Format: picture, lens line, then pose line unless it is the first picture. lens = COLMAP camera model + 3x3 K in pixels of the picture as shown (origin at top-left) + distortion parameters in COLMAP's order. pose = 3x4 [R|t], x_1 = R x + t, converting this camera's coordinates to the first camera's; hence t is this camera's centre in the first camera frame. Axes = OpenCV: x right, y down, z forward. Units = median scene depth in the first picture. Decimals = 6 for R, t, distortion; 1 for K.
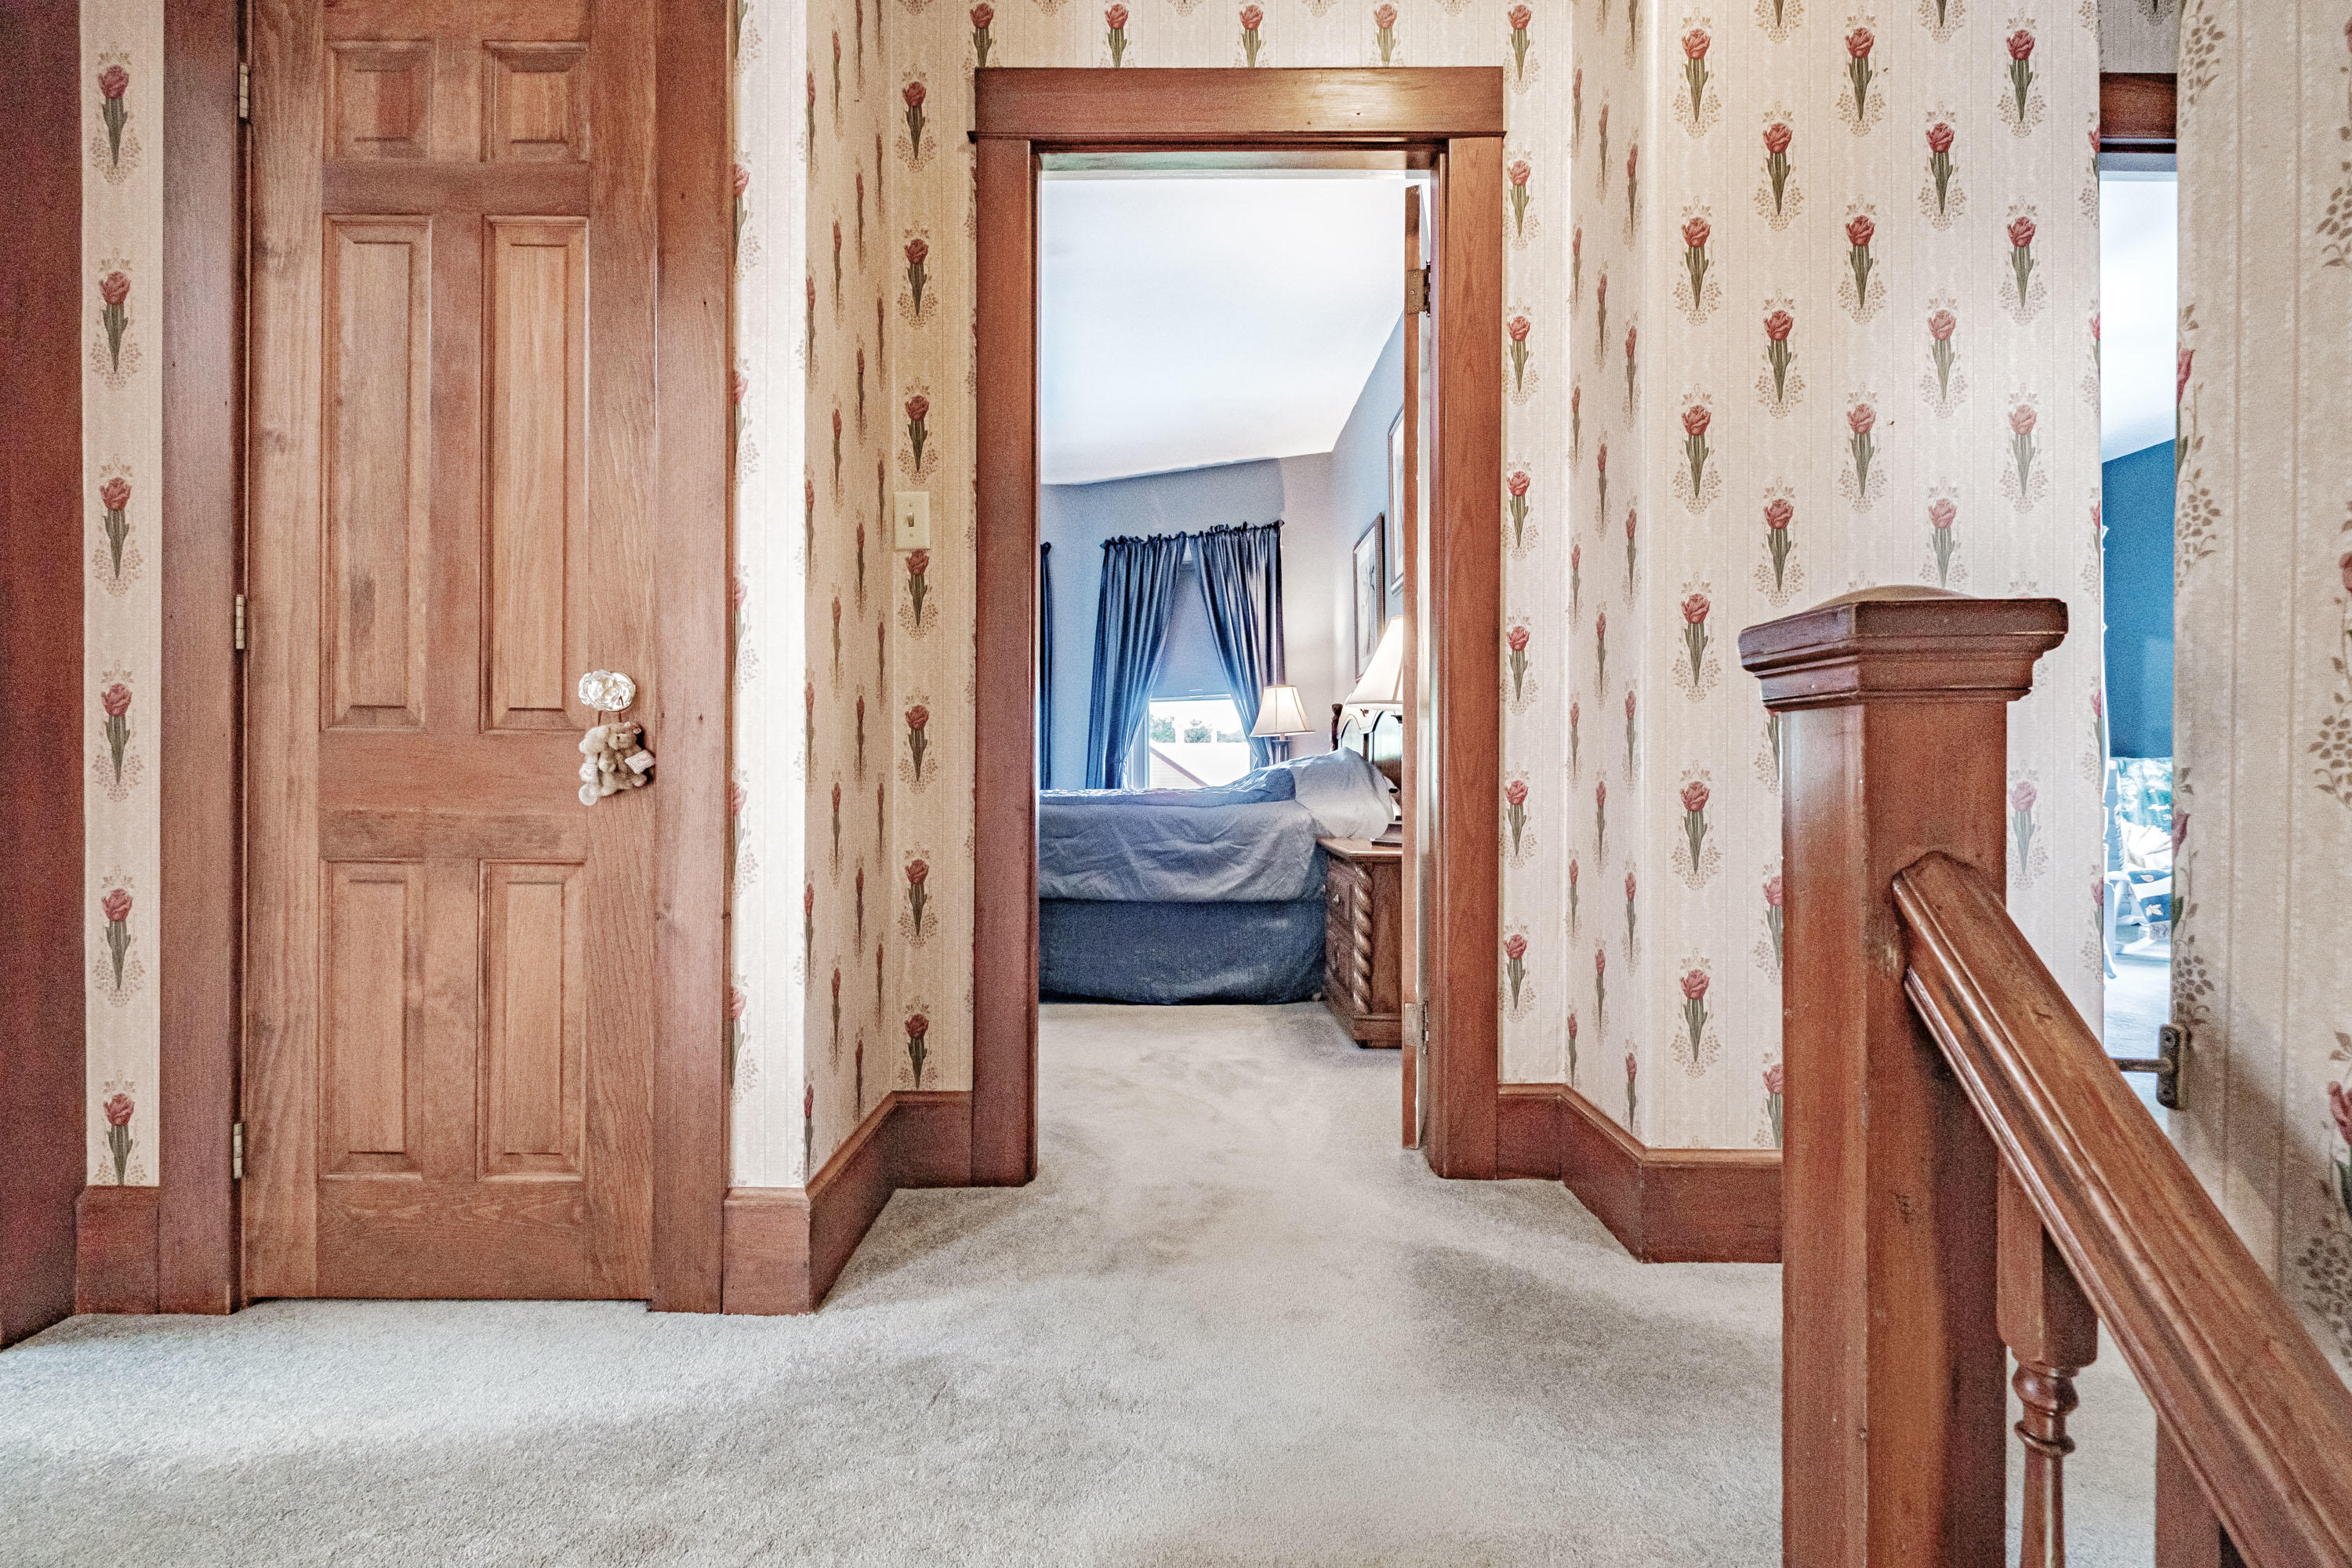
lens RADIAL K [[1068.7, 0, 1185.2], [0, 1068.7, 769.9], [0, 0, 1]] dist [-0.000636, -0.000092]
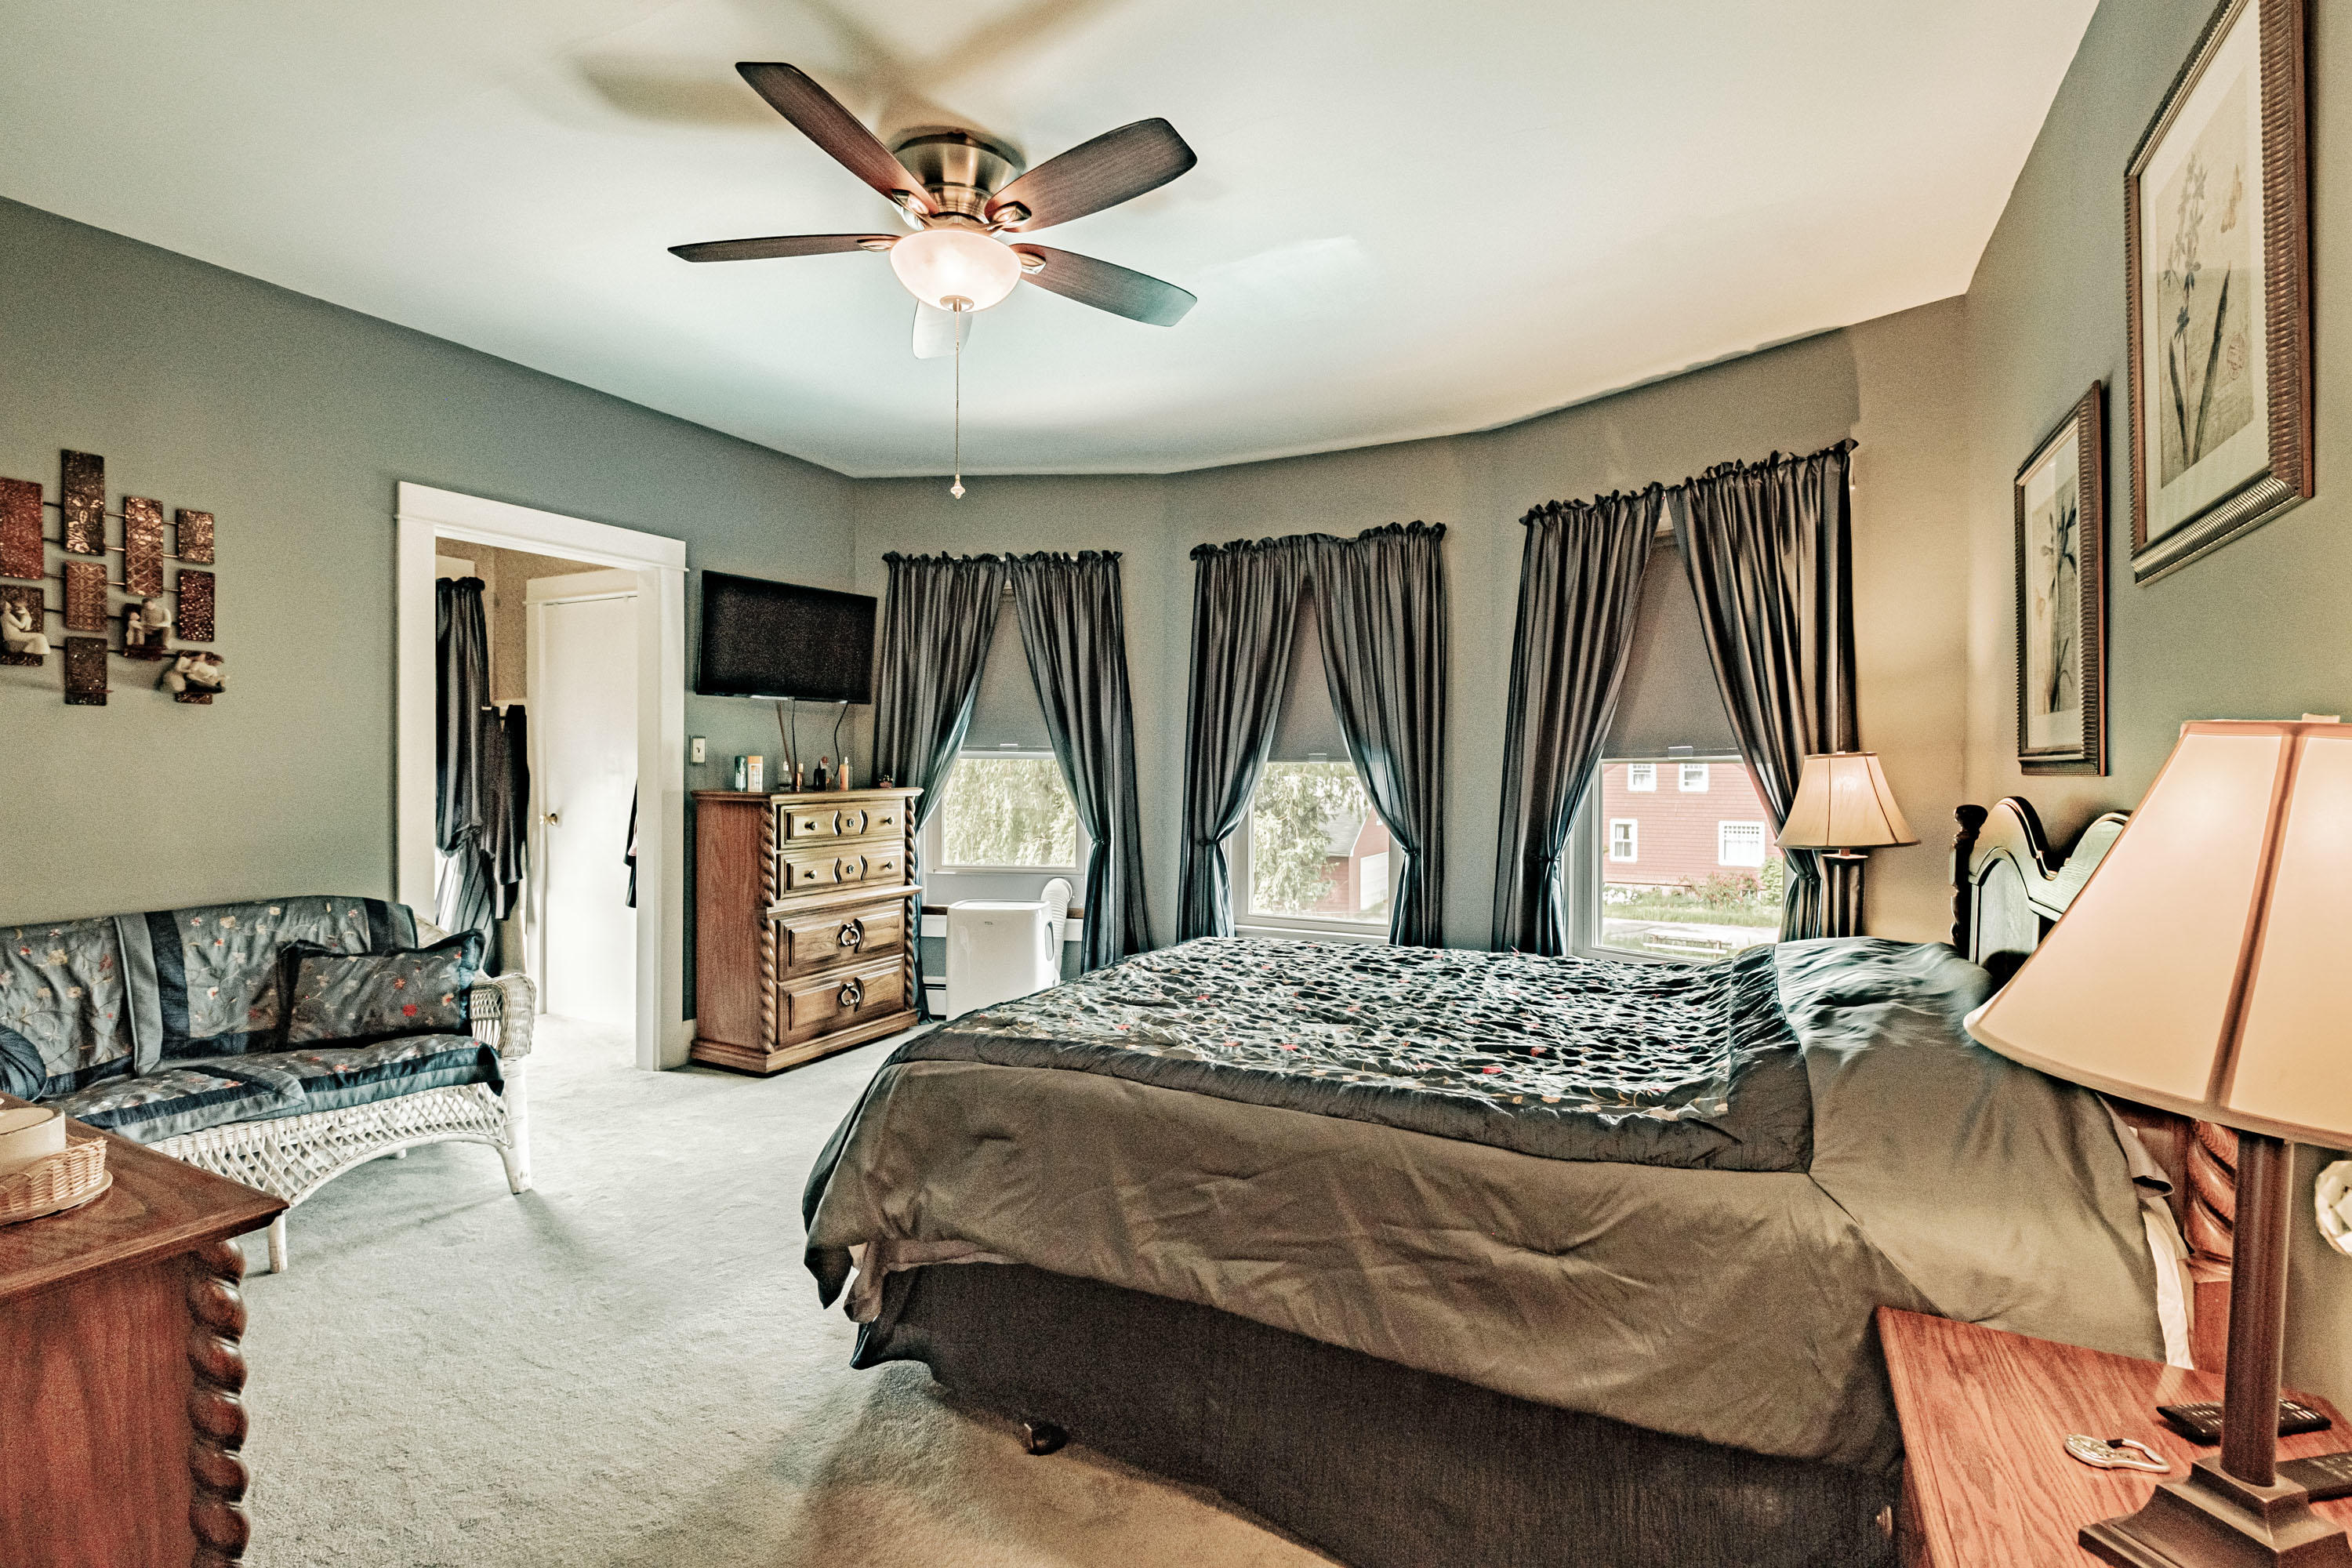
lens RADIAL K [[1068.7, 0, 1185.2], [0, 1068.7, 769.9], [0, 0, 1]] dist [-0.000636, -0.000092]
pose [[0.875490, 0.007229, -0.483183, 0.064144], [-0.001040, 0.999914, 0.013075, -0.081082], [0.483236, -0.010945, 0.875422, 0.404101]]
